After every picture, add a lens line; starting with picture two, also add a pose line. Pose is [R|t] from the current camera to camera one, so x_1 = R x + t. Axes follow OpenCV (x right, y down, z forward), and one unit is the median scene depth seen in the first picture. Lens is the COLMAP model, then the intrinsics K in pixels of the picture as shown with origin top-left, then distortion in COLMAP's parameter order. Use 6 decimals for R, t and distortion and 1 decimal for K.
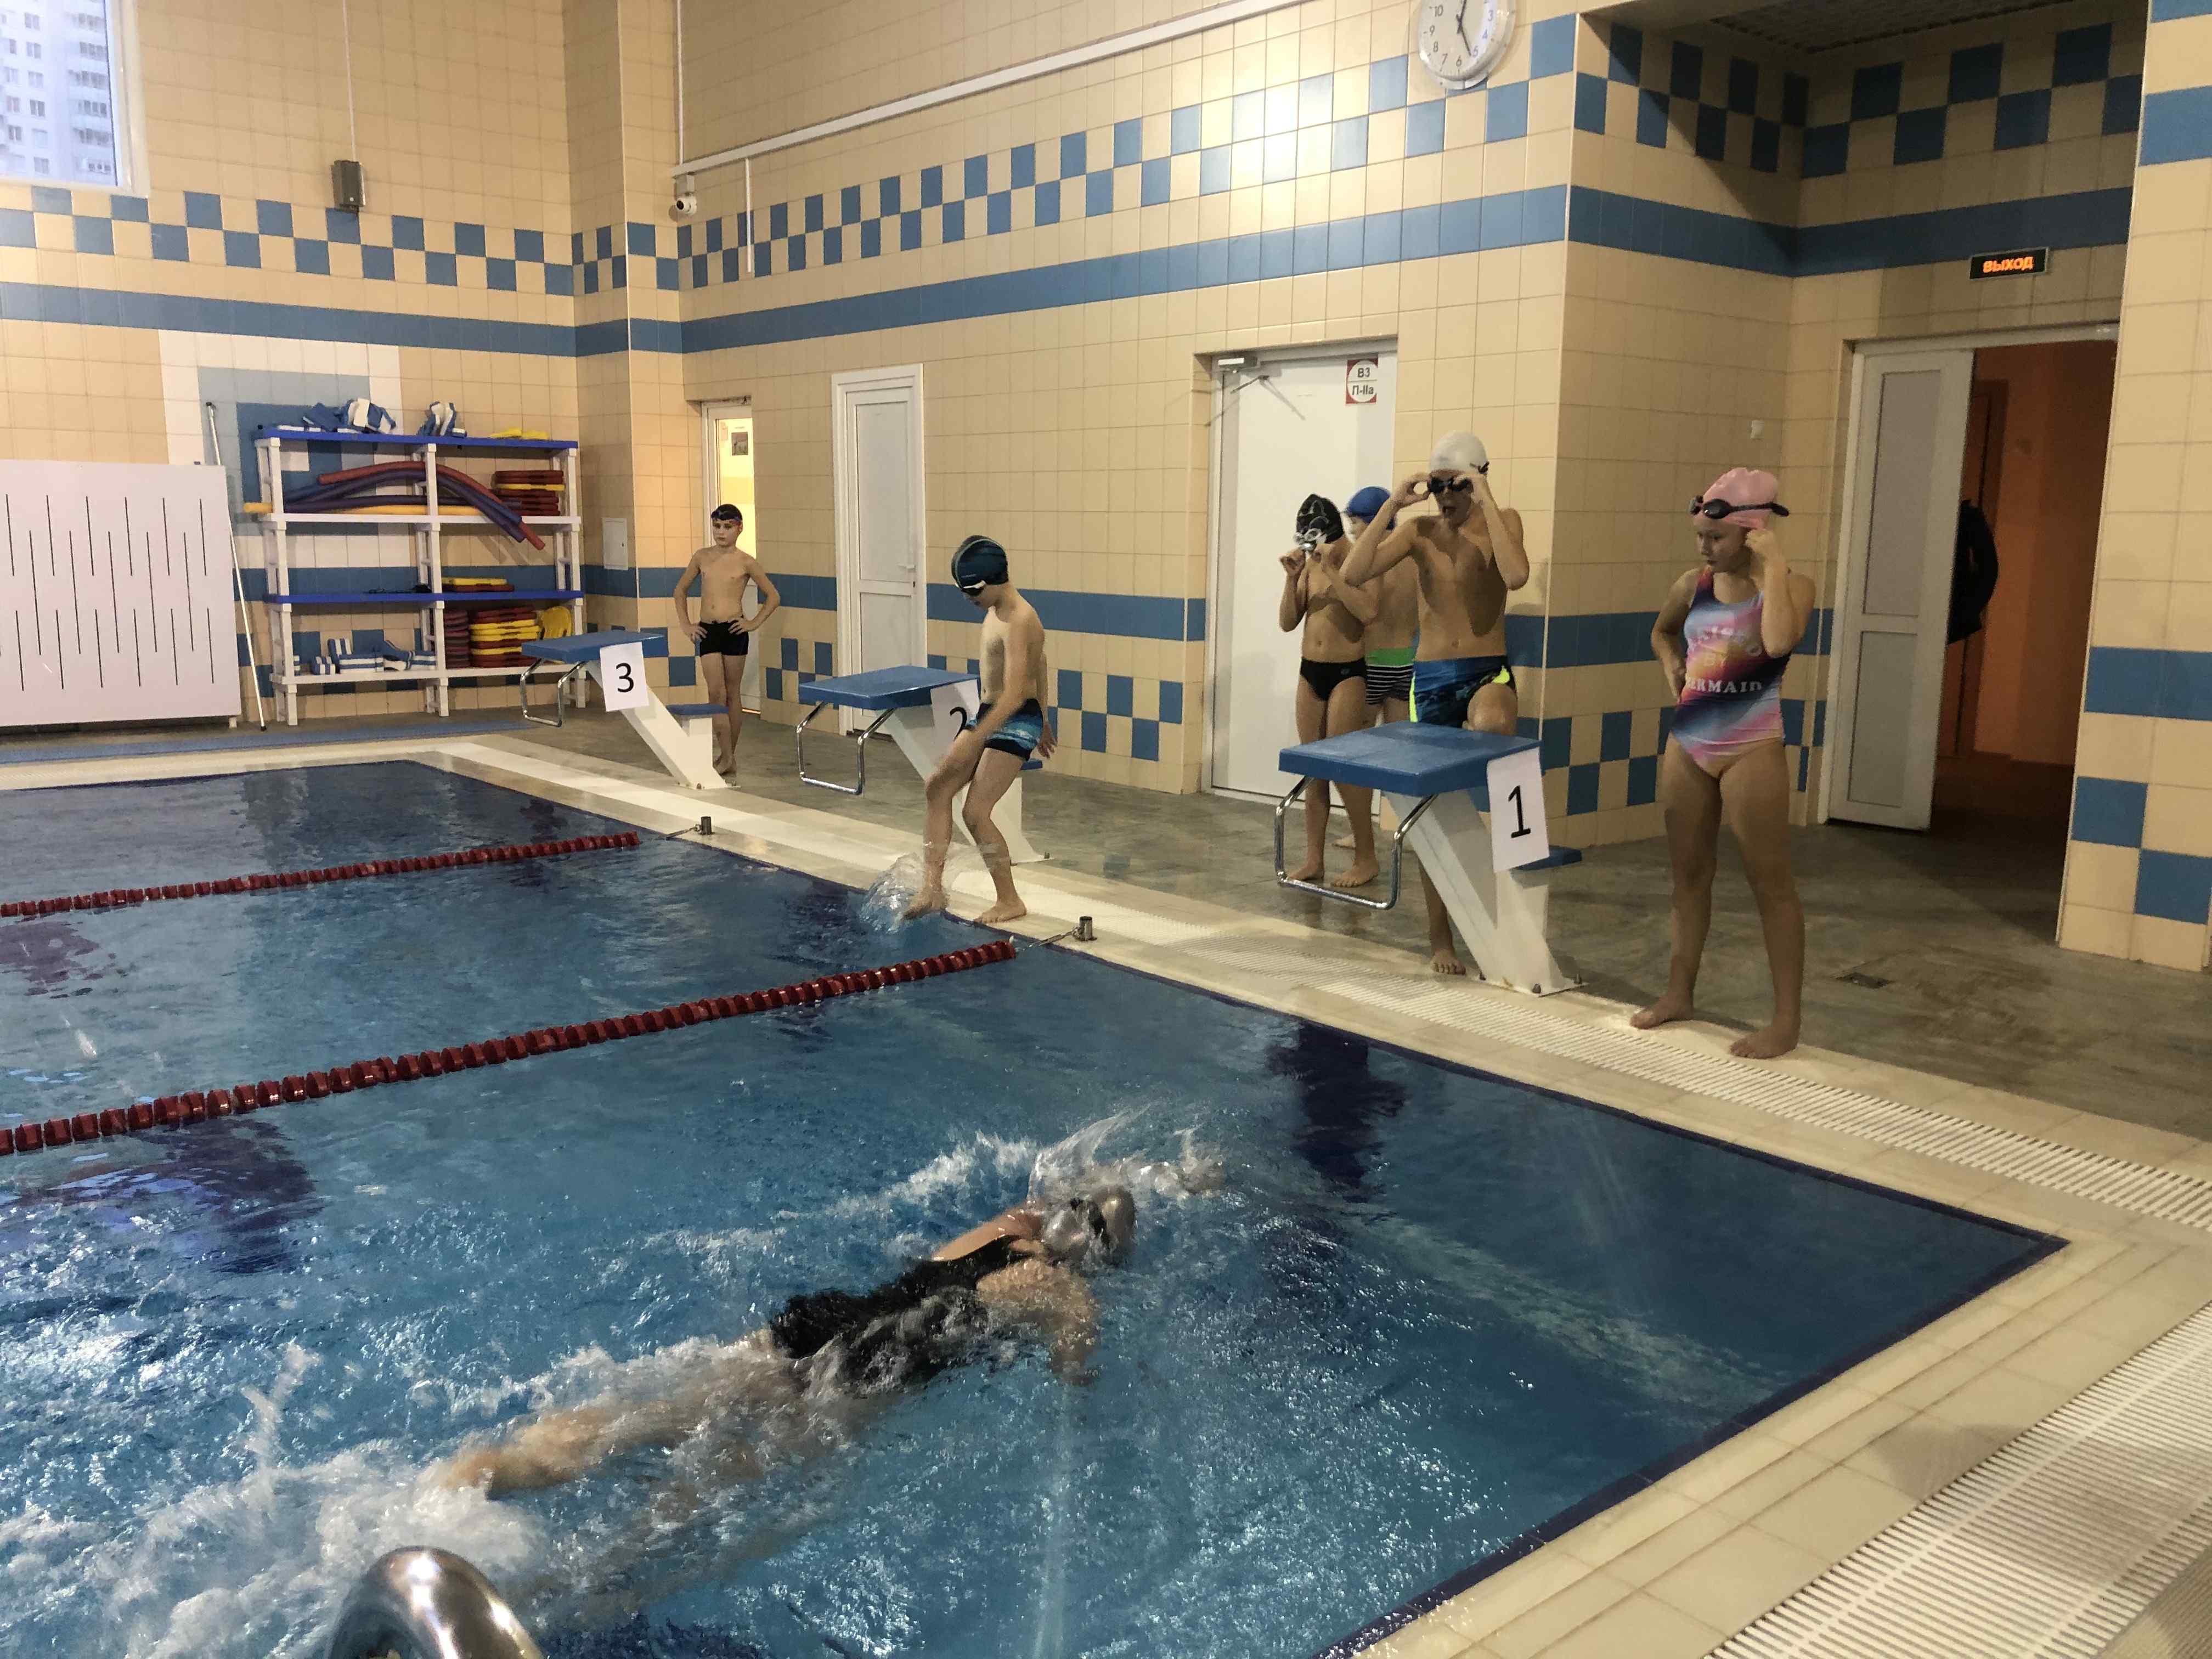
lens RADIAL K [[1872.7, 0, 1079.1], [0, 1872.7, 793.9], [0, 0, 1]] dist [0.022939, -0.015063]
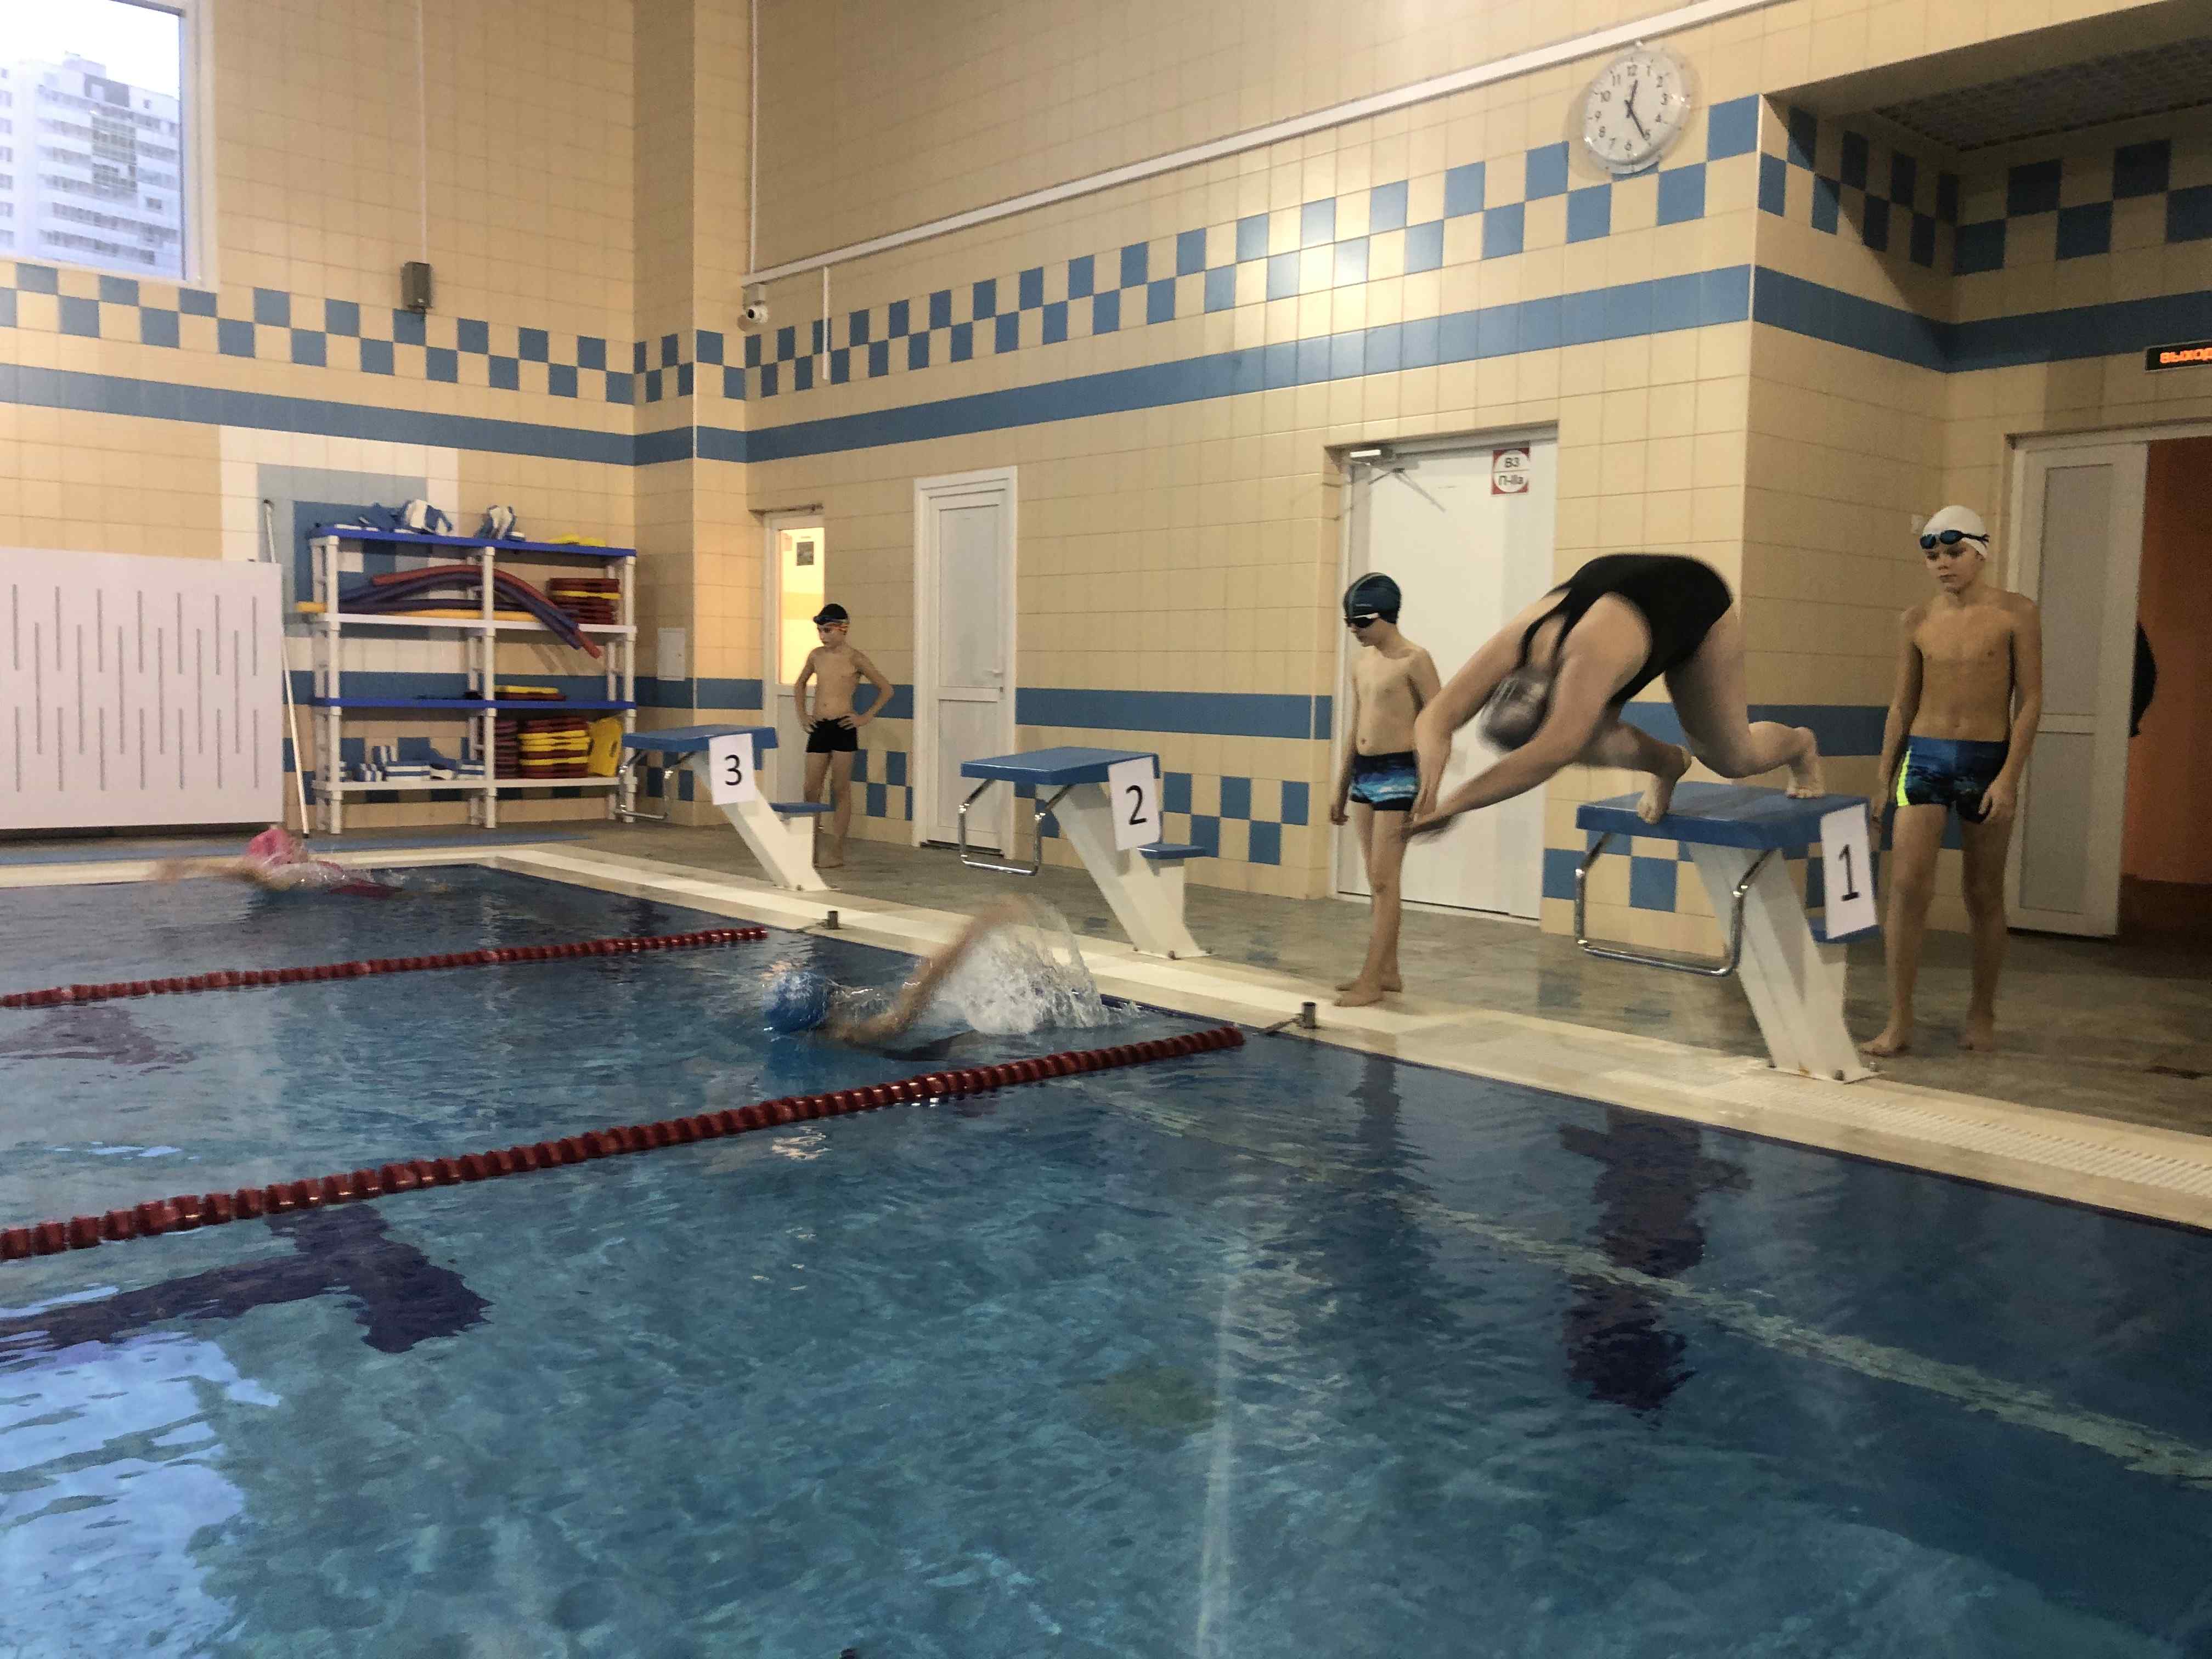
lens RADIAL K [[1872.7, 0, 1067.4], [0, 1872.7, 773.1], [0, 0, 1]] dist [0.022939, -0.015063]
pose [[0.999607, 0.010432, 0.026008, -0.075652], [-0.007861, 0.995246, -0.097080, 0.023706], [-0.026897, 0.096838, 0.994937, 0.039547]]
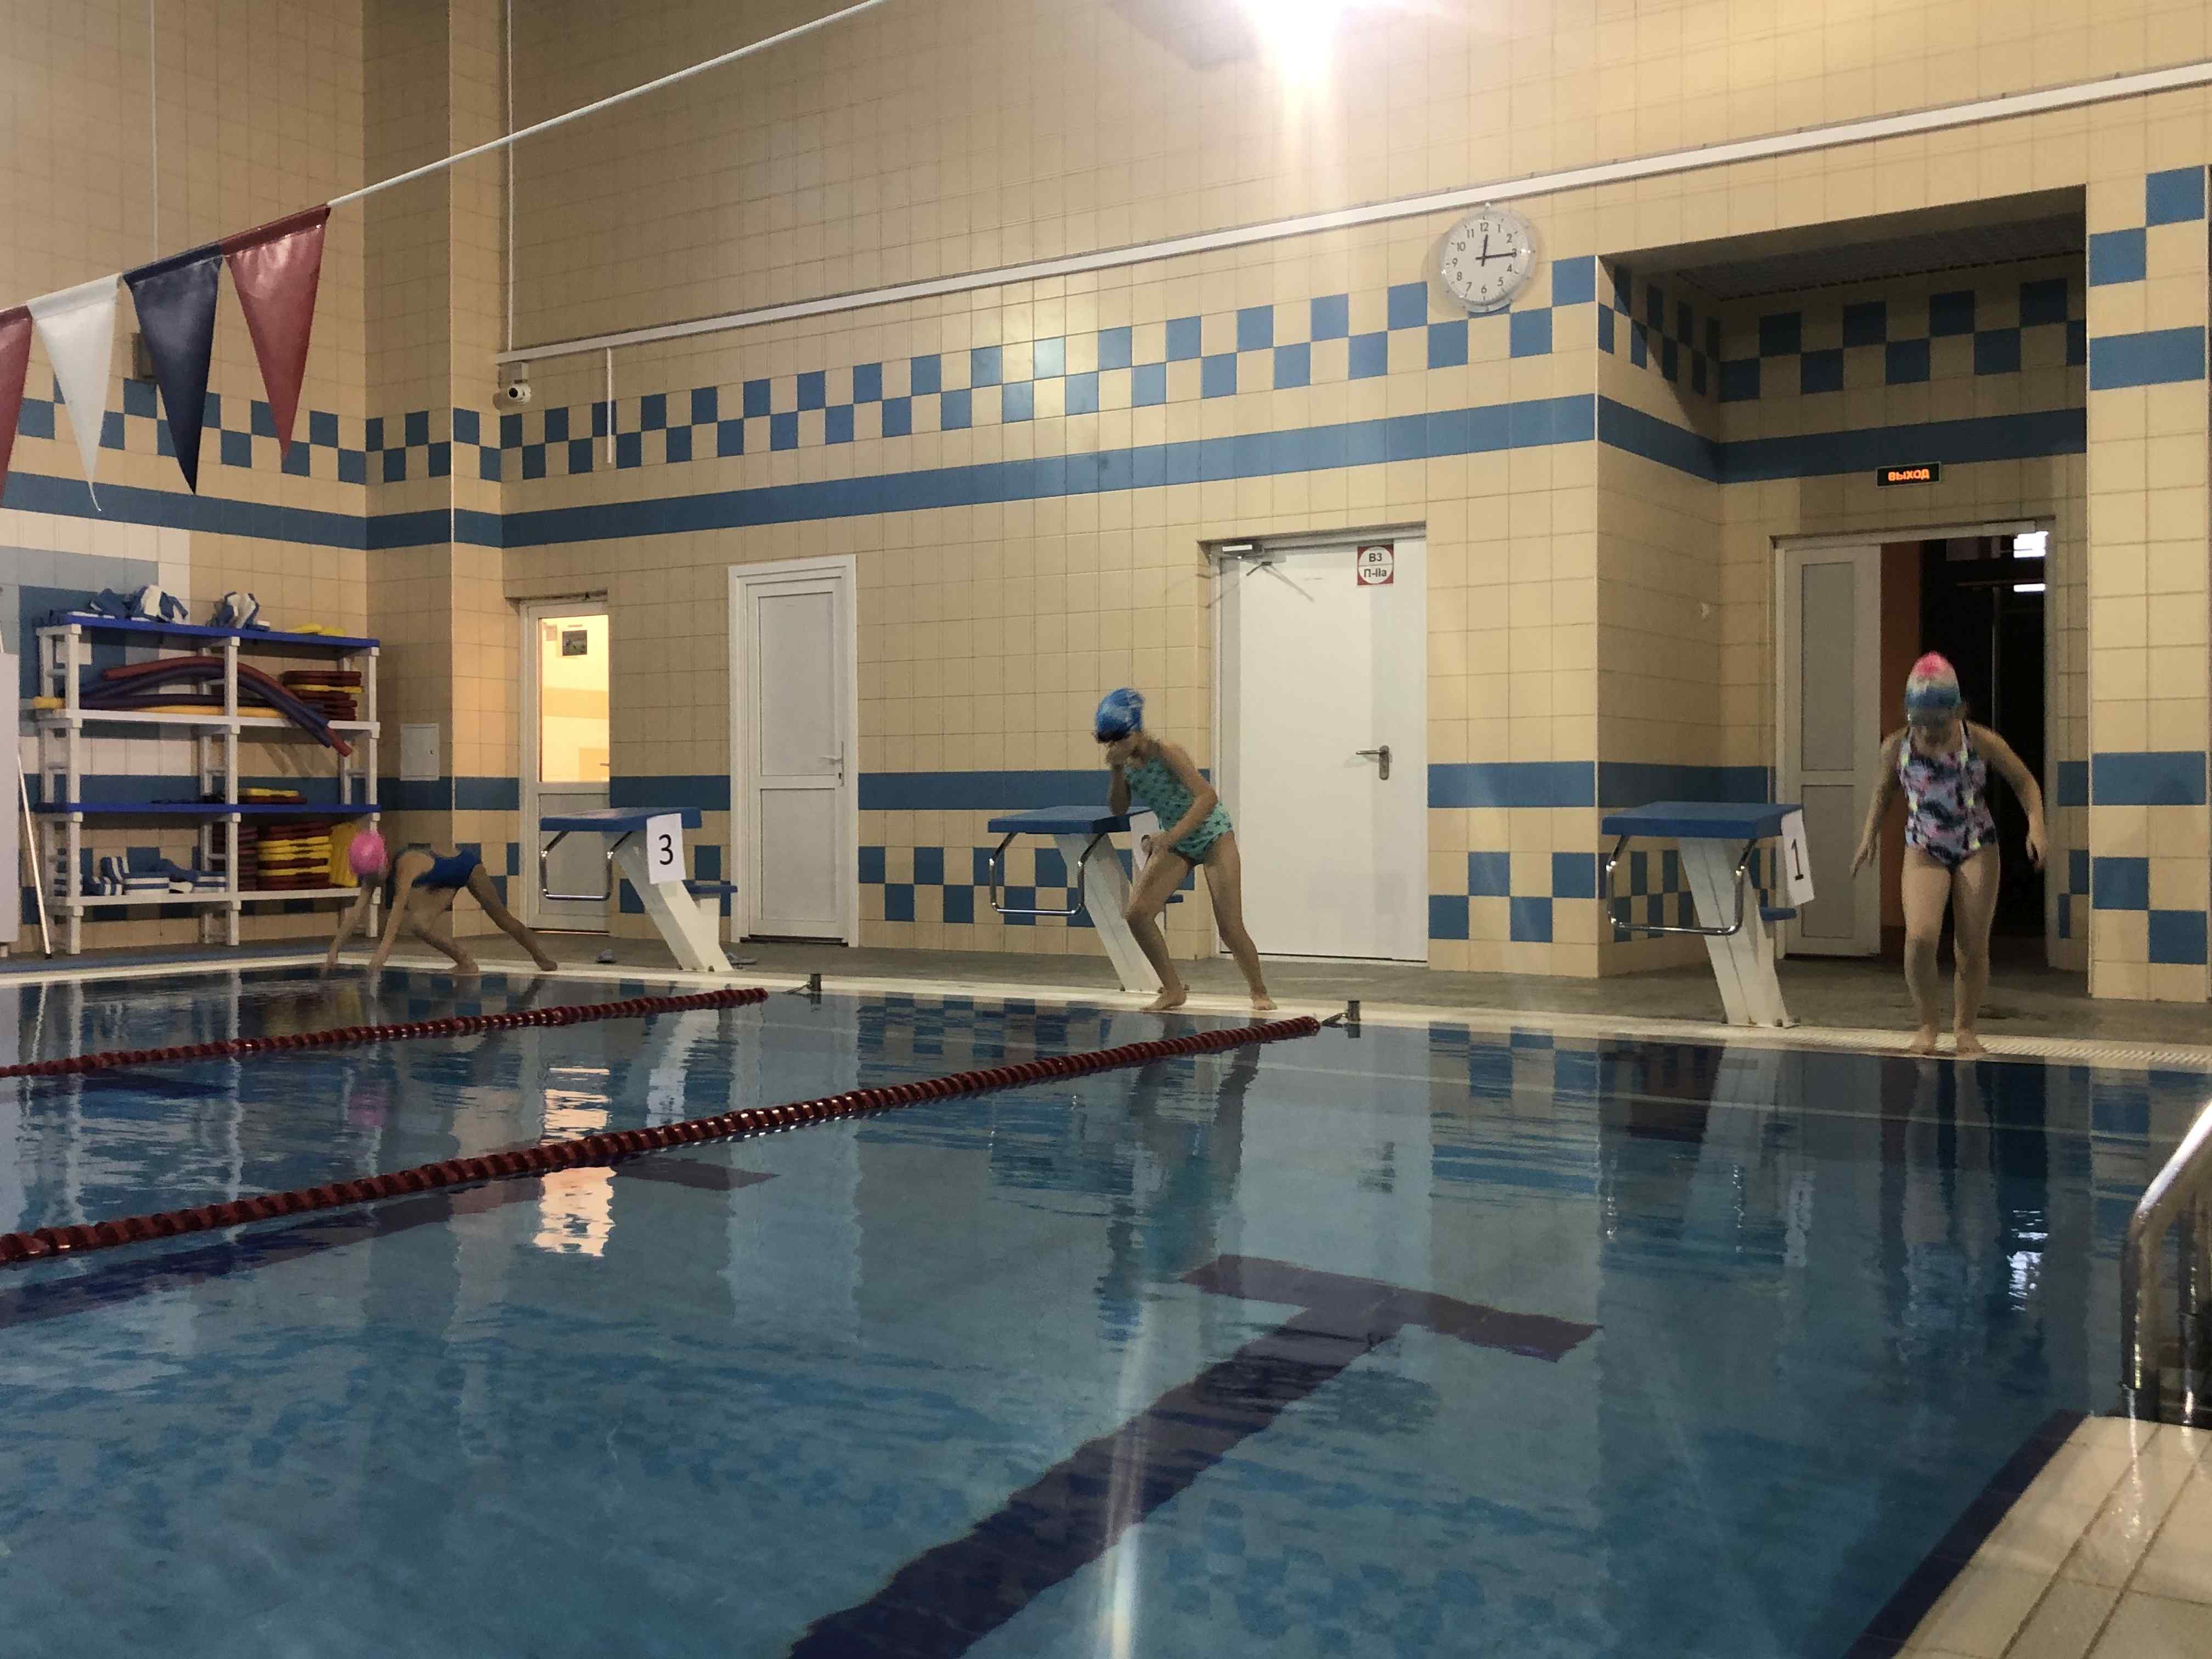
lens RADIAL K [[2262.4, 0, 1101.2], [0, 2262.4, 769.4], [0, 0, 1]] dist [0.022574, 0.000000]
pose [[0.958022, -0.004164, 0.286664, -0.280739], [0.051769, 0.985971, -0.158687, 0.072879], [-0.281981, 0.166866, 0.944797, -0.132142]]
